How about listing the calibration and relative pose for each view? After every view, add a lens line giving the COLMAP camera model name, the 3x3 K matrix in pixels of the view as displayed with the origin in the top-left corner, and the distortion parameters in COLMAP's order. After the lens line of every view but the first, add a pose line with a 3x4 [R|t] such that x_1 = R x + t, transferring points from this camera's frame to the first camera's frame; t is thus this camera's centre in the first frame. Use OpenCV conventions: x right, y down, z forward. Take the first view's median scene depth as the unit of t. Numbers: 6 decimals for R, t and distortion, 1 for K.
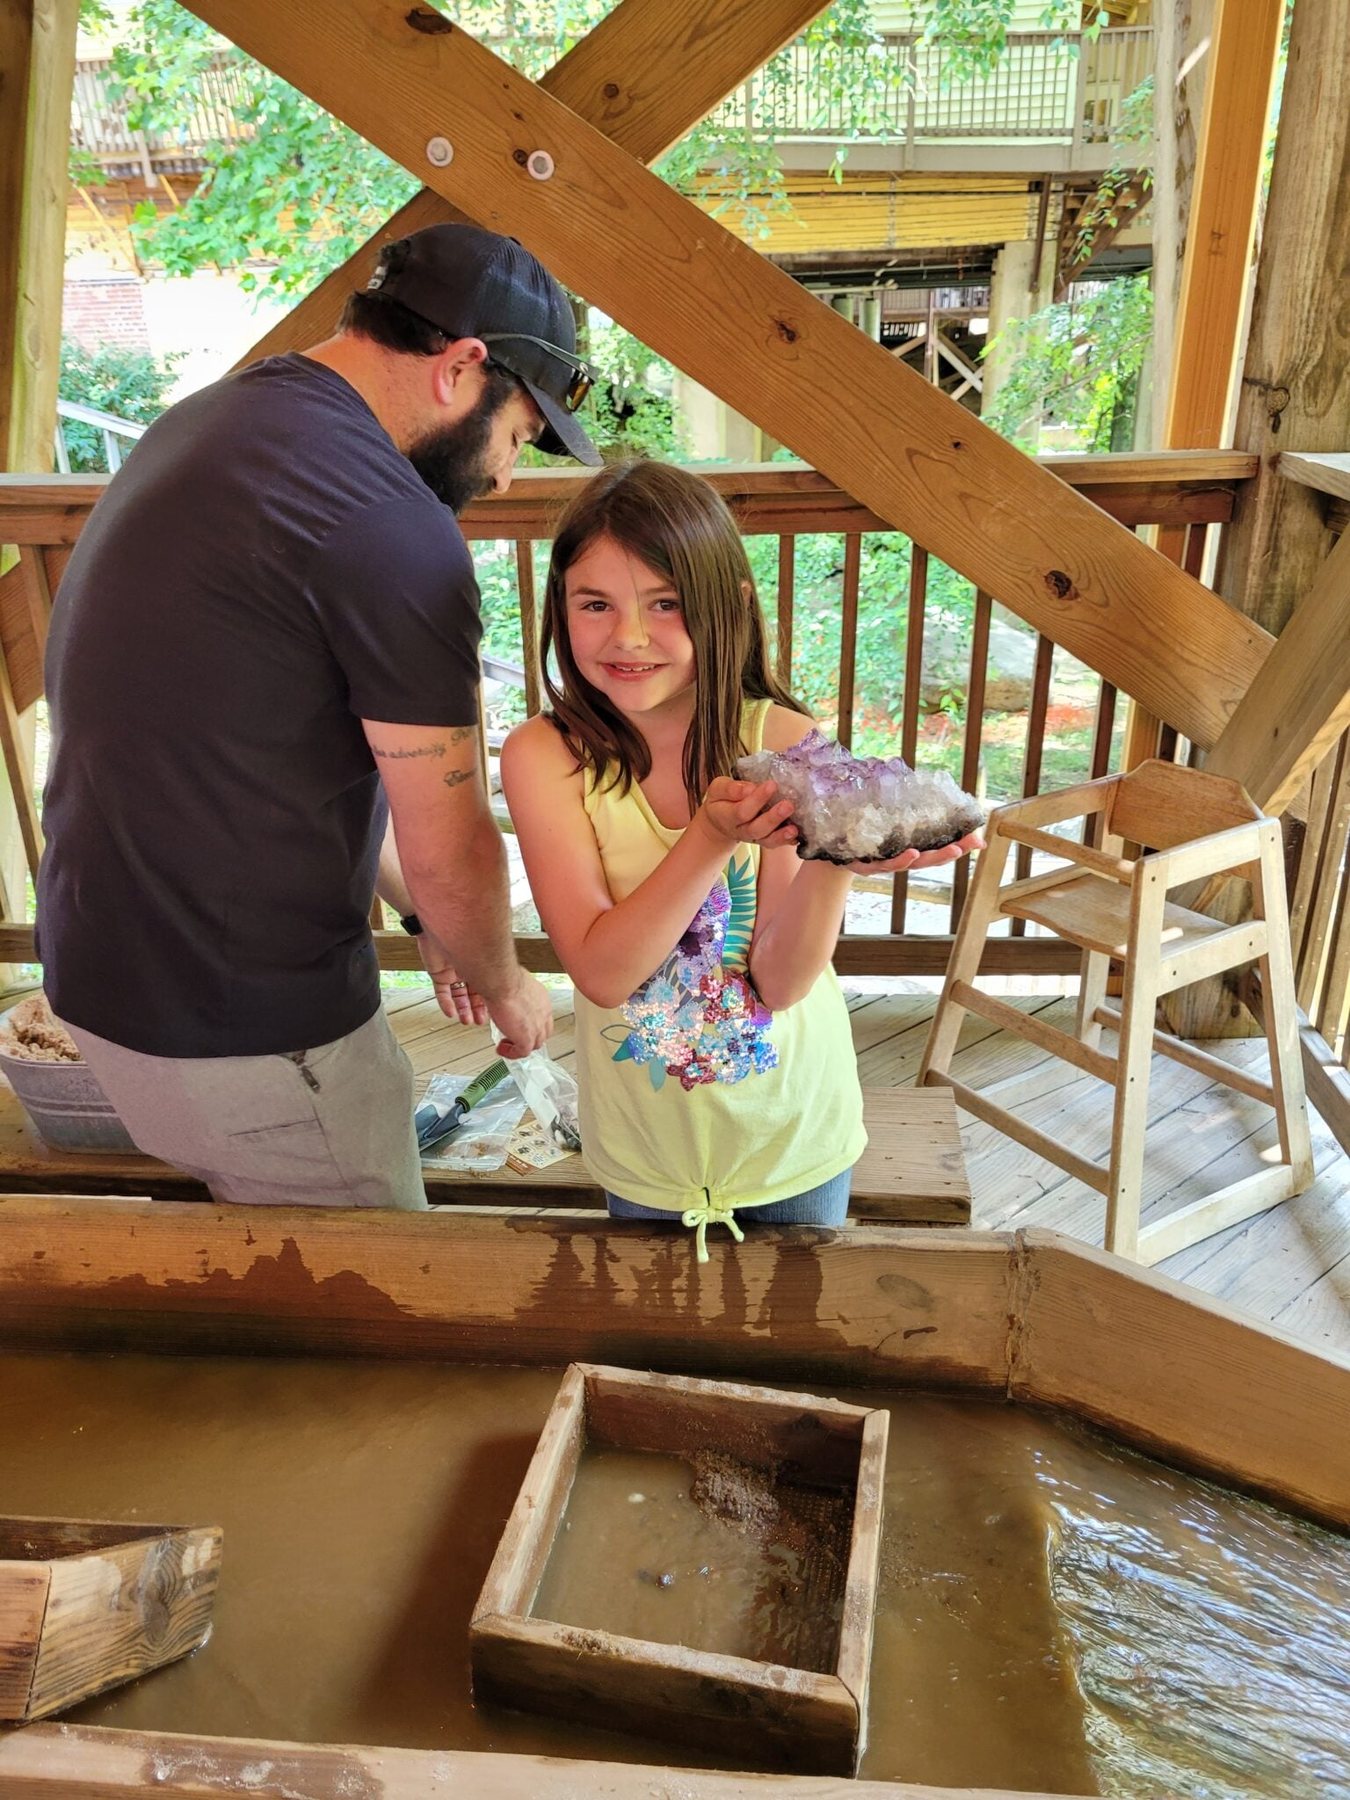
lens RADIAL K [[1369.5, 0, 673.8], [0, 1369.5, 935.9], [0, 0, 1]] dist [0.005423, -0.012773]
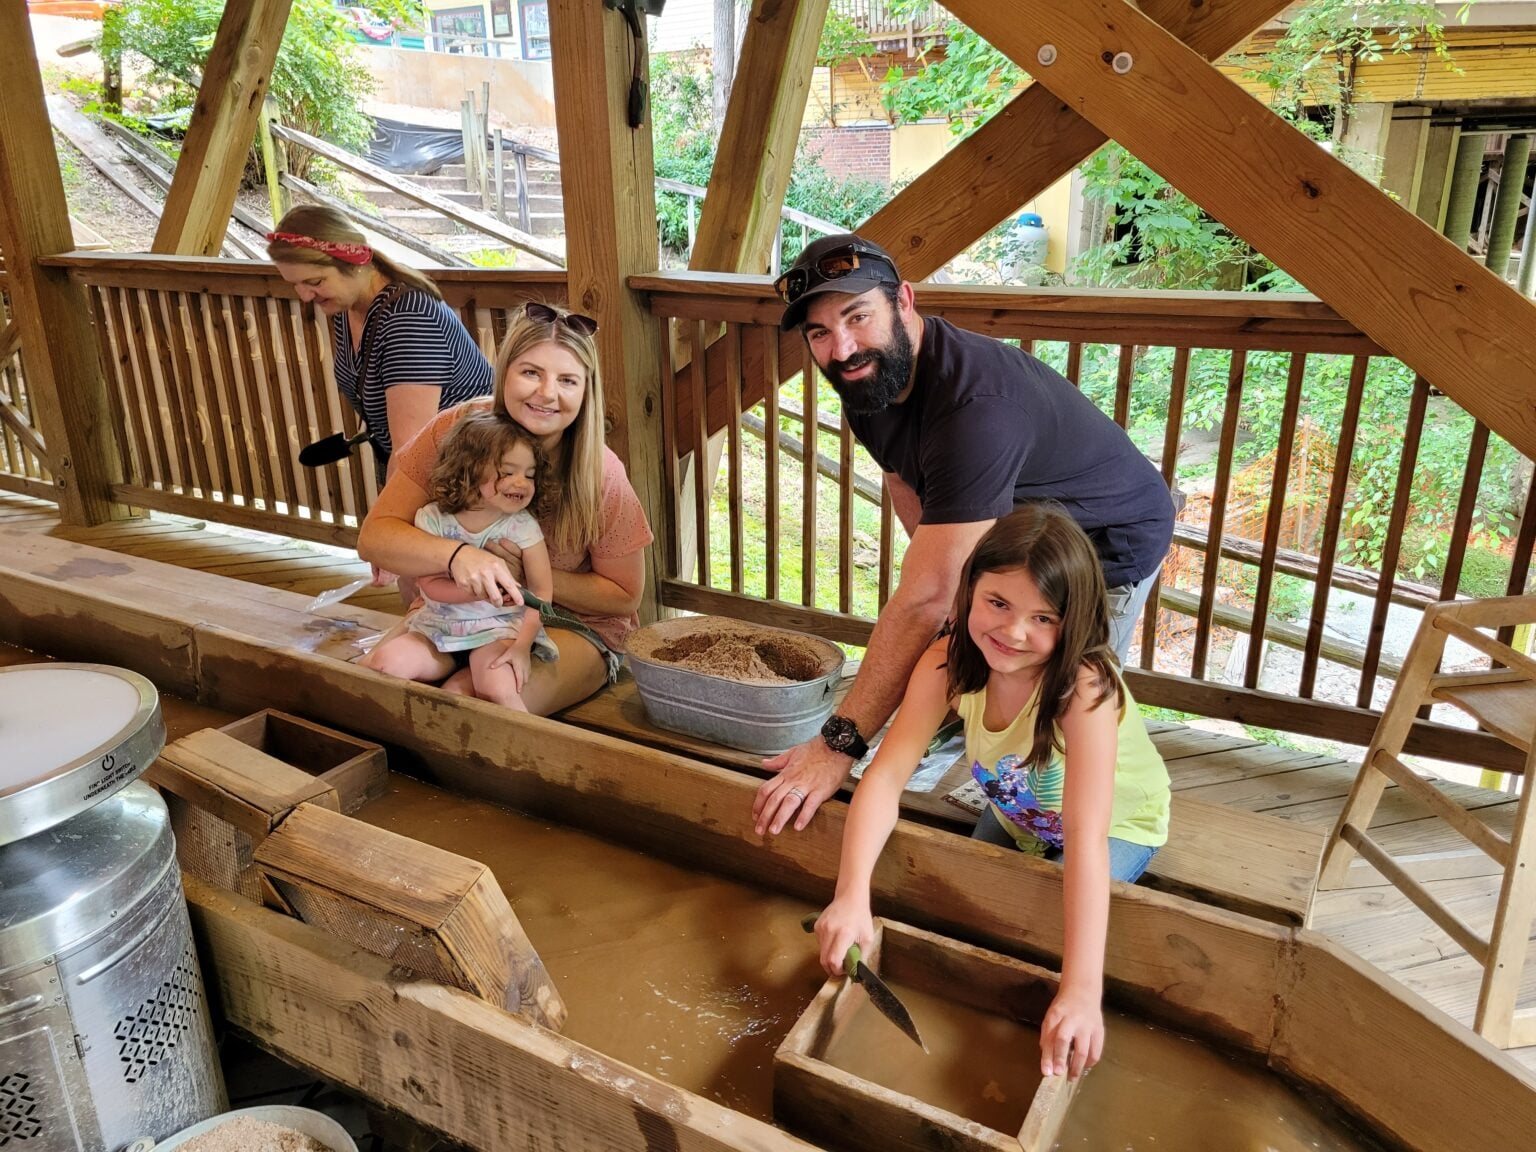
lens RADIAL K [[1168.7, 0, 768.0], [0, 1168.7, 576.0], [0, 0, 1]] dist [0.005423, -0.012773]
pose [[0.902945, 0.147839, -0.403528, 0.113282], [-0.178002, 0.983294, -0.038056, 0.018057], [0.391160, 0.106191, 0.914176, -0.090313]]
